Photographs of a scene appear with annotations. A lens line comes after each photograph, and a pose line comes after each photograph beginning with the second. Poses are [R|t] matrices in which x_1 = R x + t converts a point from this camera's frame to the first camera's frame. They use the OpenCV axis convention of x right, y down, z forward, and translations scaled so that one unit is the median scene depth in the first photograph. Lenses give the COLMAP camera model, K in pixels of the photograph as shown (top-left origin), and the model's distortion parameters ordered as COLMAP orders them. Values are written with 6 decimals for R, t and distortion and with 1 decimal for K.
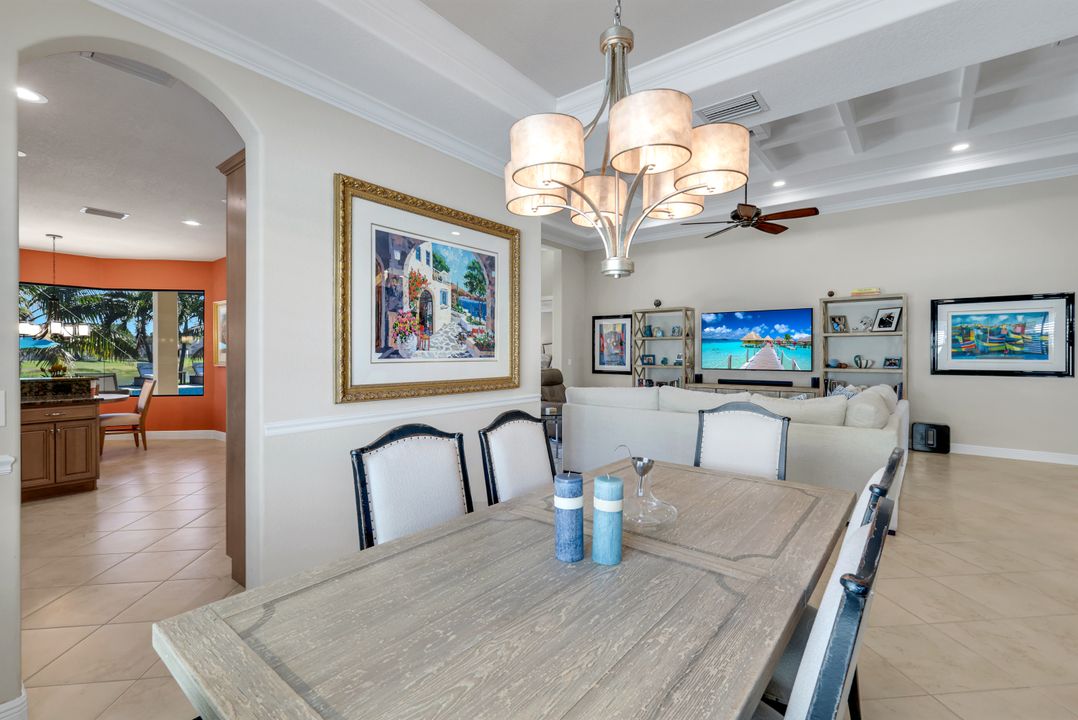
lens RADIAL K [[475.0, 0, 540.5], [0, 475.0, 354.9], [0, 0, 1]] dist [0.003319, 0.000083]
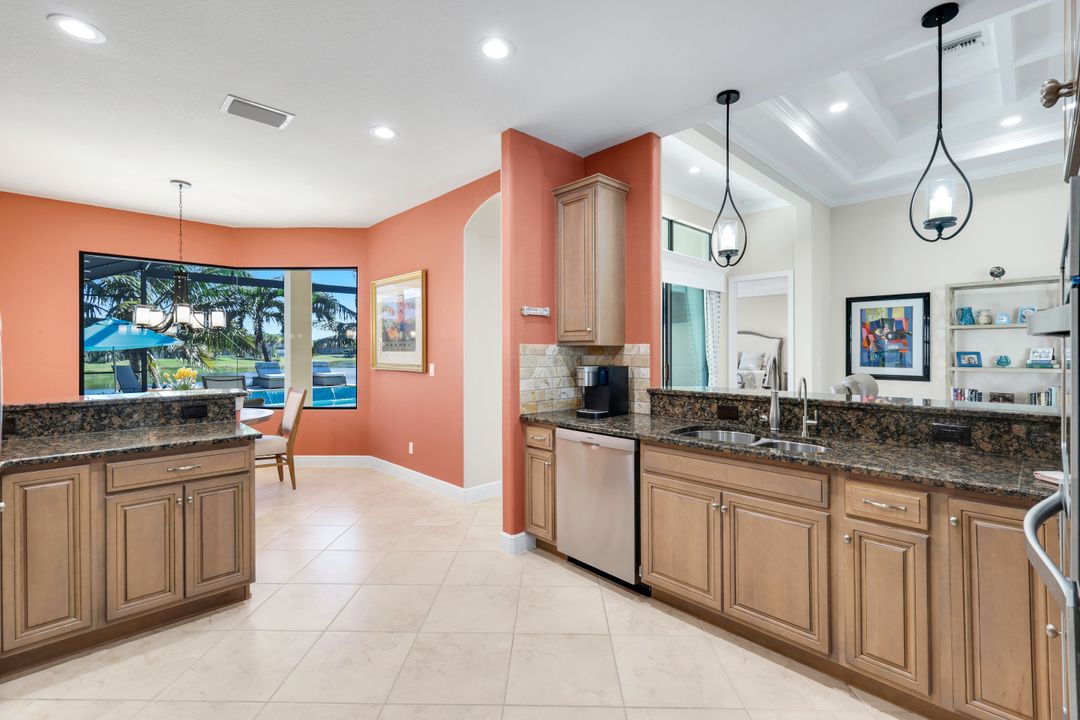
lens RADIAL K [[475.8, 0, 543.1], [0, 475.8, 349.9], [0, 0, 1]] dist [0.003319, 0.000083]
pose [[0.989888, -0.003623, -0.141807, -0.355367], [0.002895, 0.999982, -0.005339, -0.001101], [0.141824, 0.004875, 0.989880, 0.344681]]
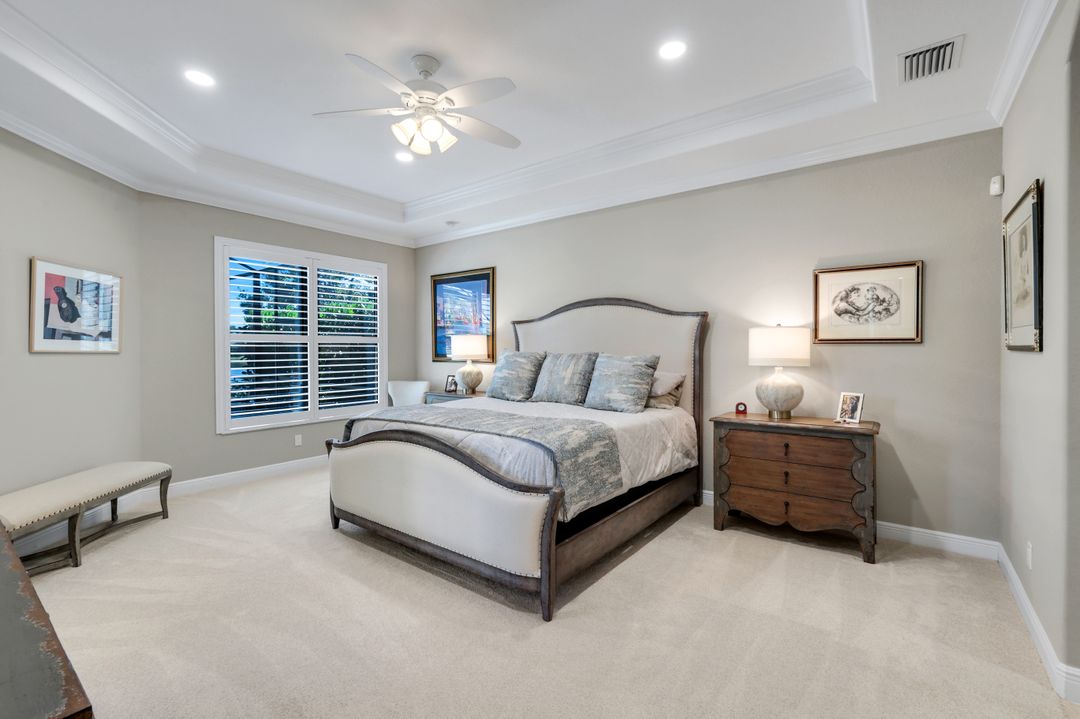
lens RADIAL K [[475.8, 0, 539.9], [0, 475.8, 354.0], [0, 0, 1]] dist [0.003319, 0.000083]
pose [[0.999985, -0.002696, 0.004709, -0.201395], [0.002704, 0.999995, -0.001751, -0.000855], [-0.004704, 0.001764, 0.999987, 0.816840]]
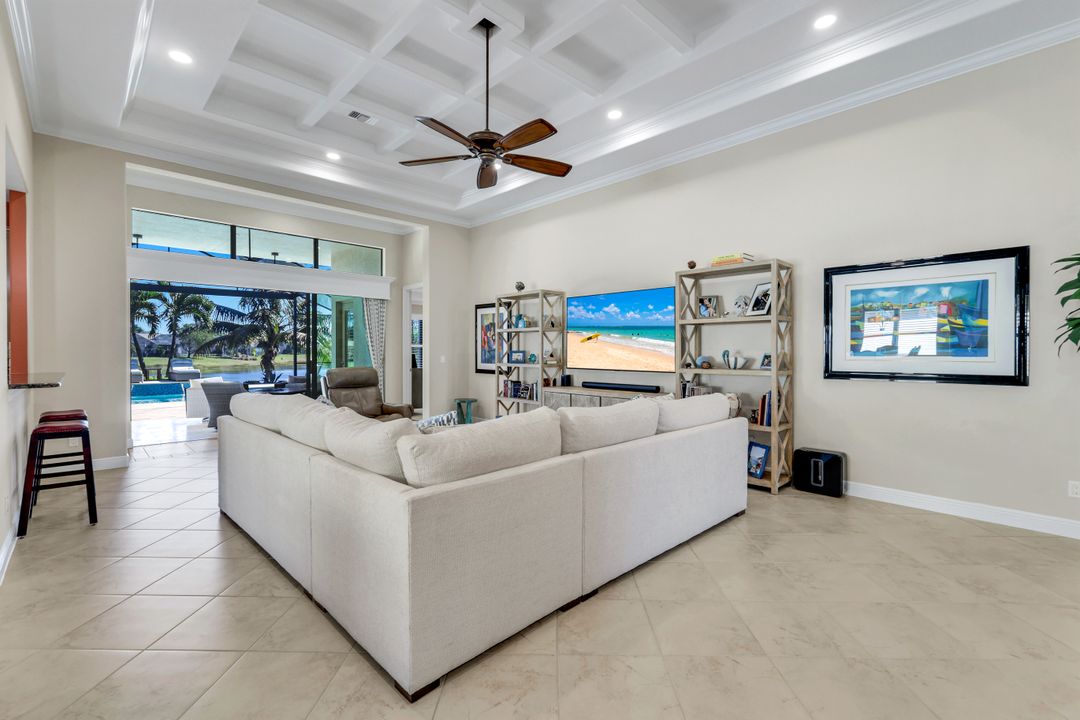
lens RADIAL K [[475.8, 0, 543.8], [0, 475.8, 352.9], [0, 0, 1]] dist [0.003319, 0.000083]
pose [[0.992353, -0.001142, -0.123431, 0.496190], [0.001331, 0.999998, 0.001450, 0.003317], [0.123429, -0.001604, 0.992352, 0.269627]]
